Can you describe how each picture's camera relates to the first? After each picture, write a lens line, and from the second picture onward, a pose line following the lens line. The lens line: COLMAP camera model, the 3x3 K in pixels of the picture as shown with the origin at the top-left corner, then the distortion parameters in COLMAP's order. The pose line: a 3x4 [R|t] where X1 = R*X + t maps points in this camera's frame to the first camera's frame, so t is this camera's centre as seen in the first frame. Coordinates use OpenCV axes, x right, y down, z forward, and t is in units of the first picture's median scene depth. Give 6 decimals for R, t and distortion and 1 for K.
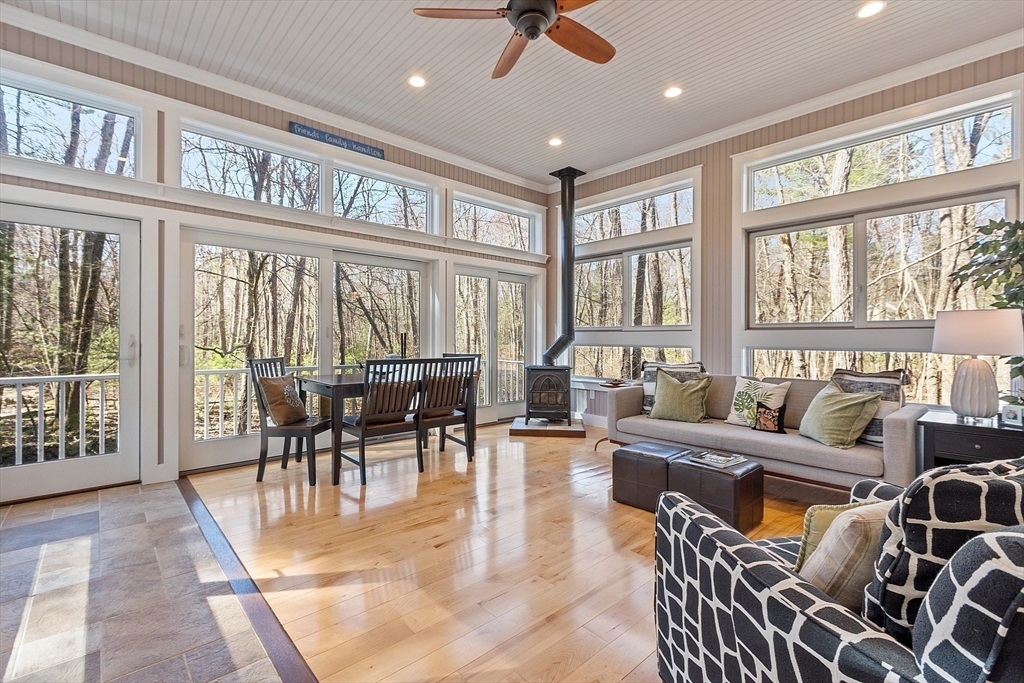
lens RADIAL K [[456.8, 0, 506.2], [0, 456.8, 335.7], [0, 0, 1]] dist [0.001057, 0.000188]
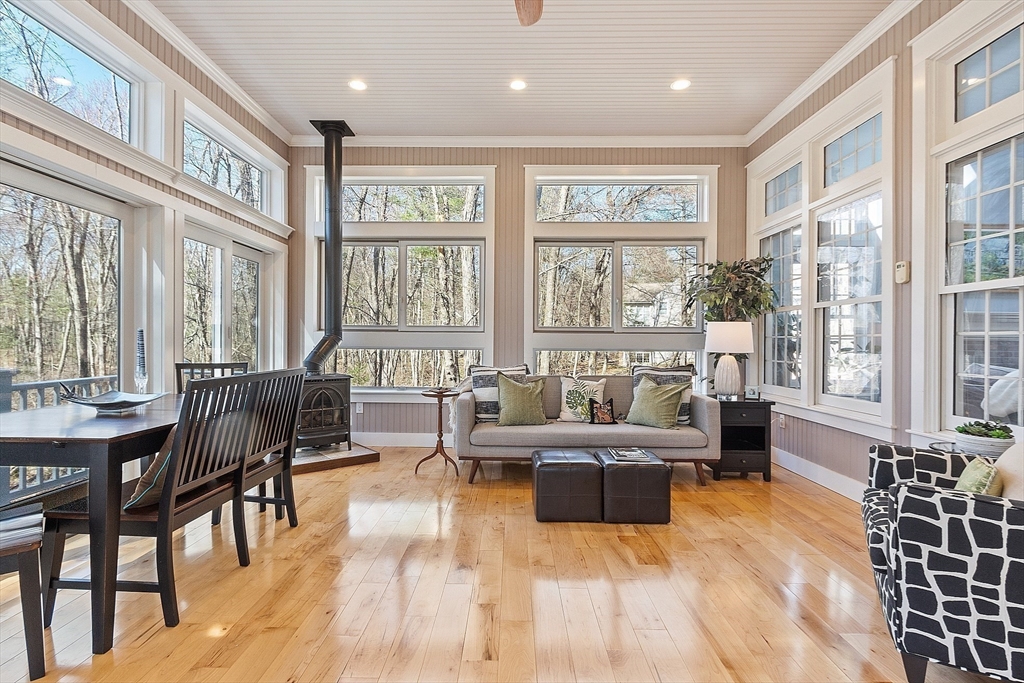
lens RADIAL K [[487.6, 0, 503.3], [0, 487.6, 341.8], [0, 0, 1]] dist [0.000199, 0.000203]
pose [[0.680311, 0.001629, 0.732922, -0.326405], [-0.010111, 0.999923, 0.007162, 0.001528], [-0.732854, -0.012283, 0.680275, 0.253831]]
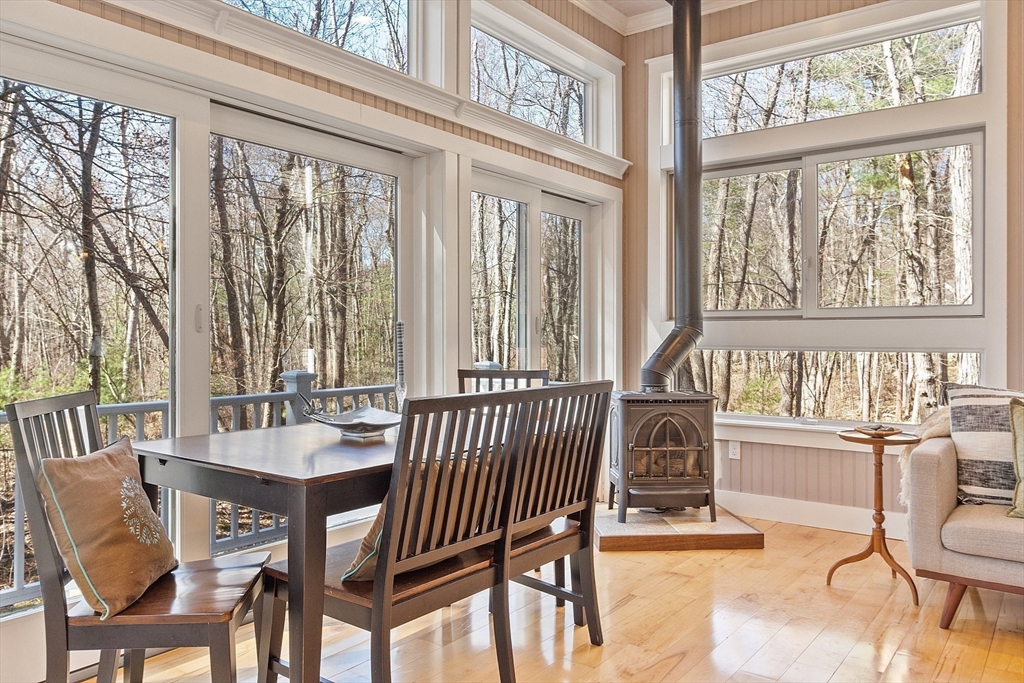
lens RADIAL K [[751.3, 0, 510.1], [0, 751.3, 331.8], [0, 0, 1]] dist [0.009185, -0.001167]
pose [[0.980371, -0.001917, 0.197150, -0.236350], [0.001655, 0.999998, 0.001493, 0.002691], [-0.197153, -0.001138, 0.980372, 0.312653]]
